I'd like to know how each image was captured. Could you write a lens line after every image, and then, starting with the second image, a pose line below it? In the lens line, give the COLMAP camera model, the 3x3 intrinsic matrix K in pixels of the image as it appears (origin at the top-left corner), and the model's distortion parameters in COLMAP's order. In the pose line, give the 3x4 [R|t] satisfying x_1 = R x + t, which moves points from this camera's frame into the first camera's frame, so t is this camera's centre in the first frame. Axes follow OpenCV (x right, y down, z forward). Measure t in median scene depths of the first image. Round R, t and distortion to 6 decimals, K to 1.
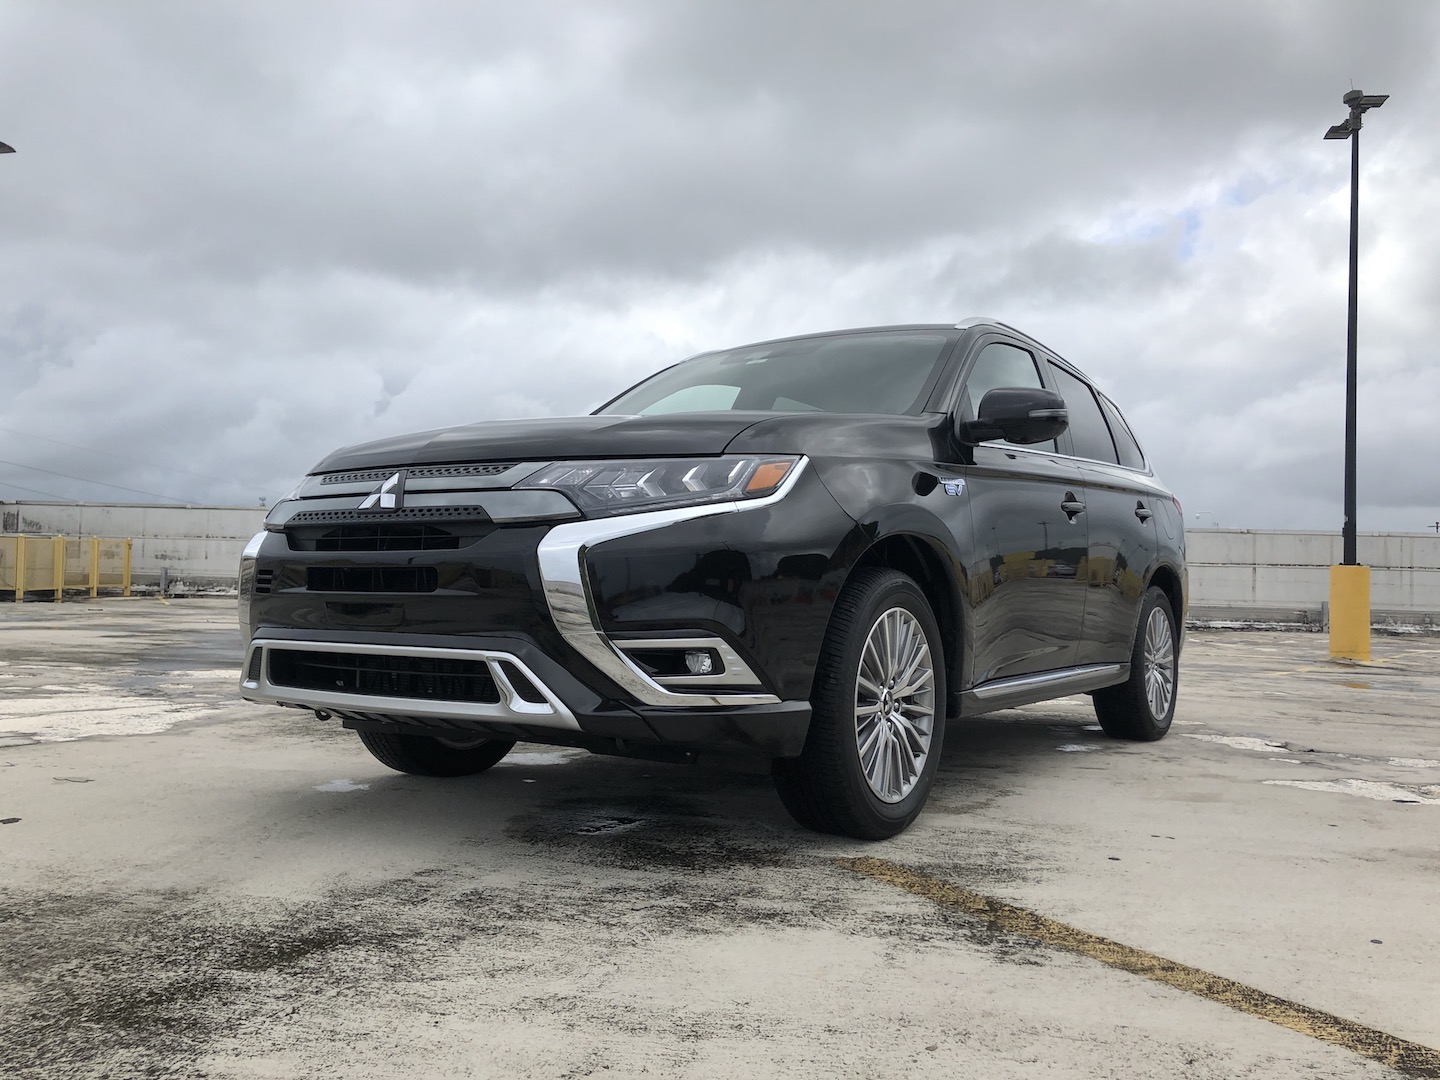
lens RADIAL K [[1183.9, 0, 730.6], [0, 1183.9, 551.3], [0, 0, 1]] dist [0.024362, -0.002748]
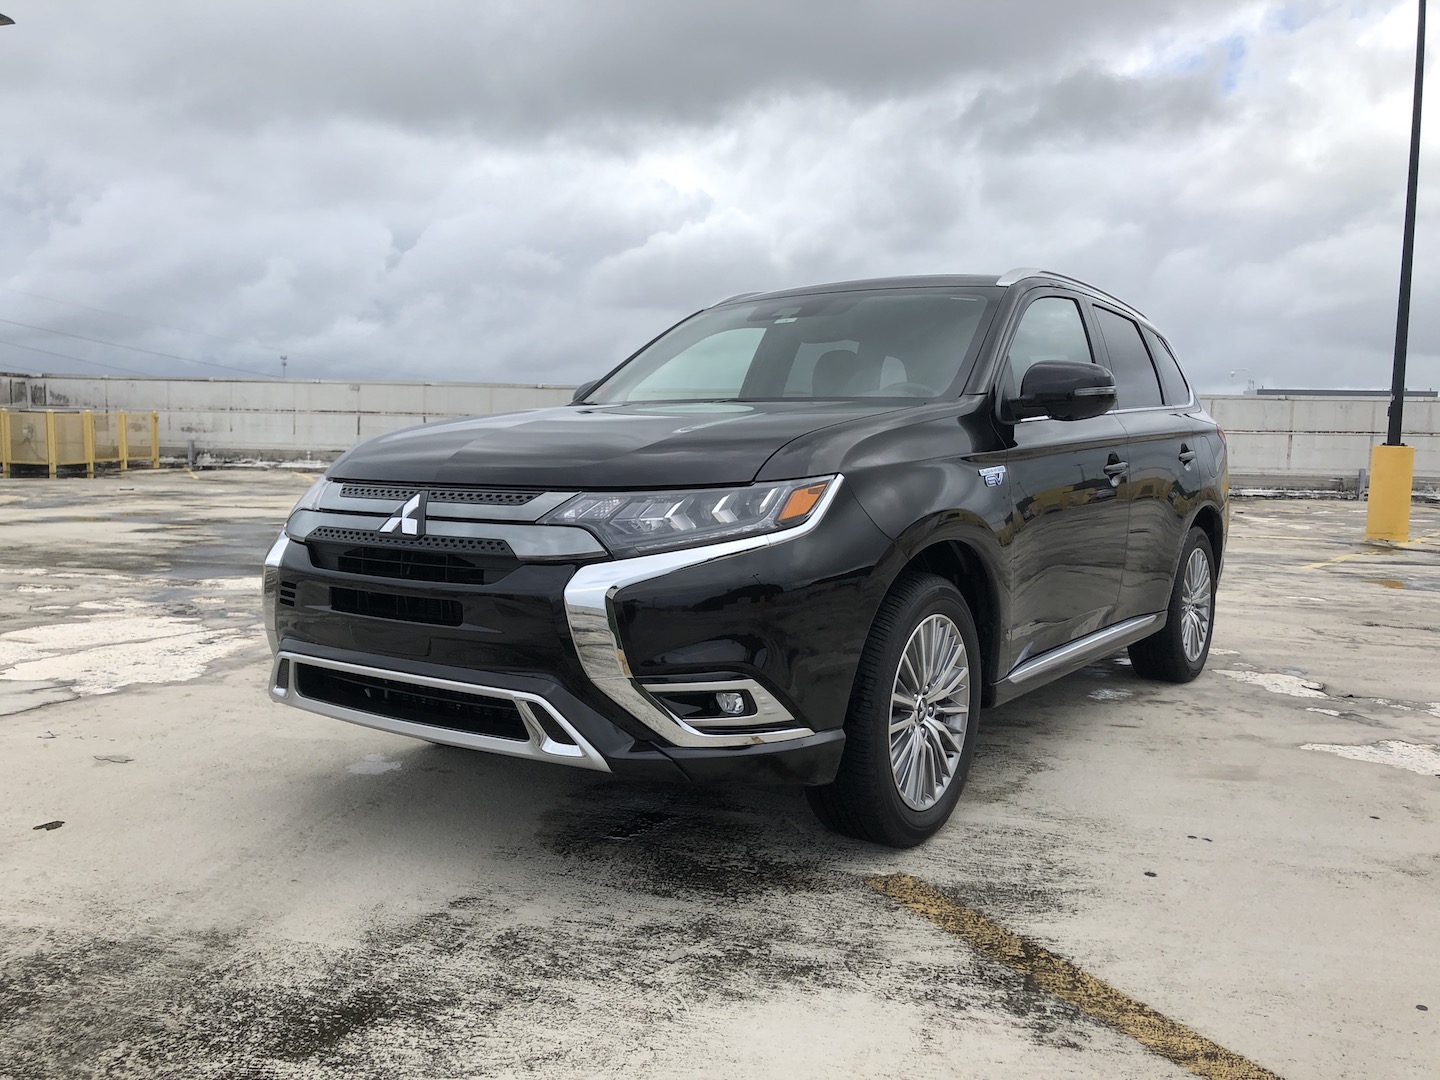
lens RADIAL K [[1183.9, 0, 713.2], [0, 1183.9, 552.4], [0, 0, 1]] dist [0.024362, -0.002748]
pose [[0.999441, -0.002725, -0.033332, -0.007736], [0.006761, 0.992560, 0.121567, -0.136663], [0.032753, -0.121725, 0.992023, 0.041724]]
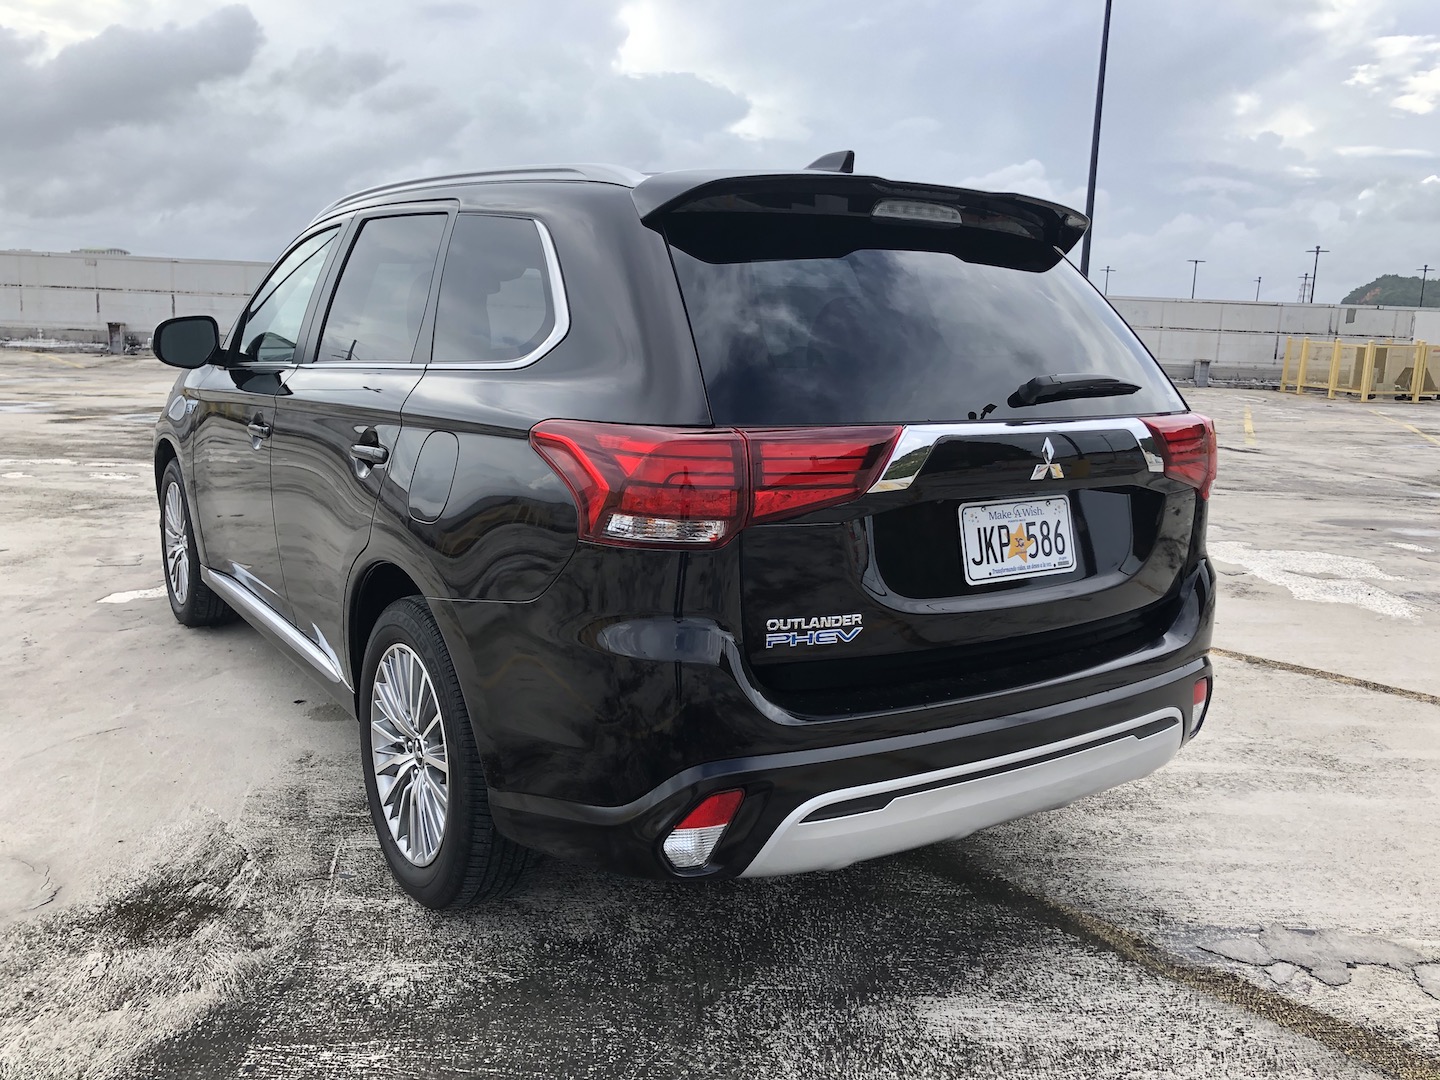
lens RADIAL K [[1183.9, 0, 717.2], [0, 1183.9, 541.1], [0, 0, 1]] dist [0.024362, -0.002748]
pose [[0.971966, -0.037775, 0.232069, -0.851586], [-0.013754, 0.976185, 0.216501, -0.295523], [-0.234721, -0.213623, 0.948299, -0.879467]]
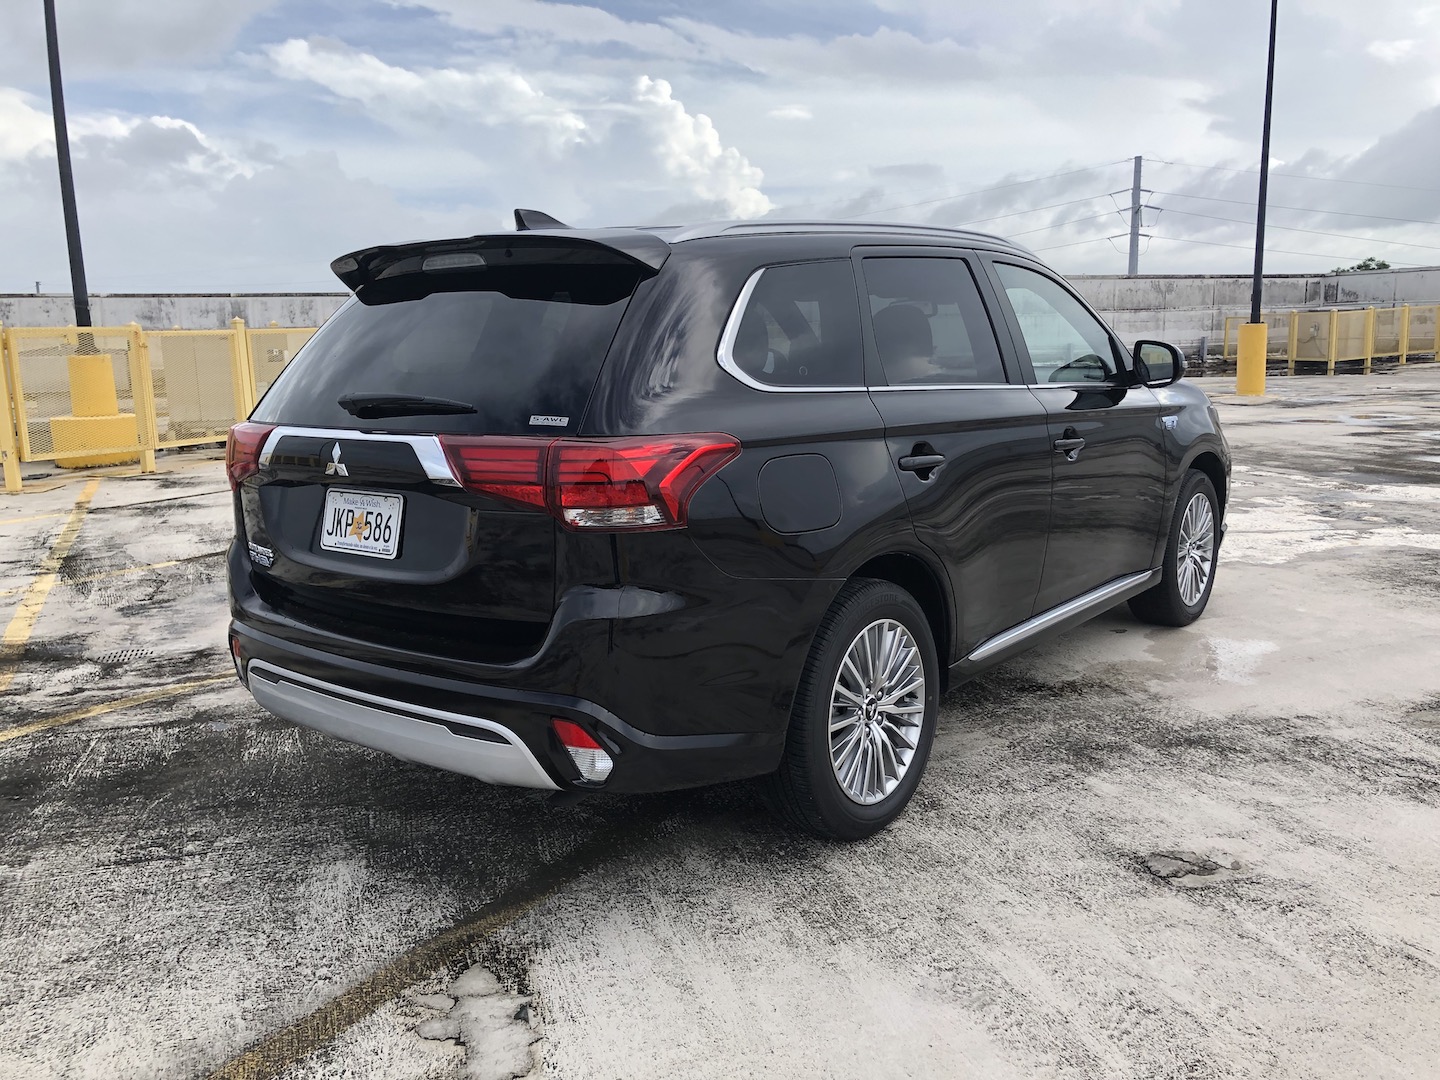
lens RADIAL K [[1183.9, 0, 727.6], [0, 1183.9, 554.1], [0, 0, 1]] dist [0.024362, -0.002748]
pose [[0.518013, 0.119845, -0.846935, 0.621798], [0.065087, 0.981743, 0.178731, -0.259468], [0.852893, -0.147709, 0.500755, -0.390240]]
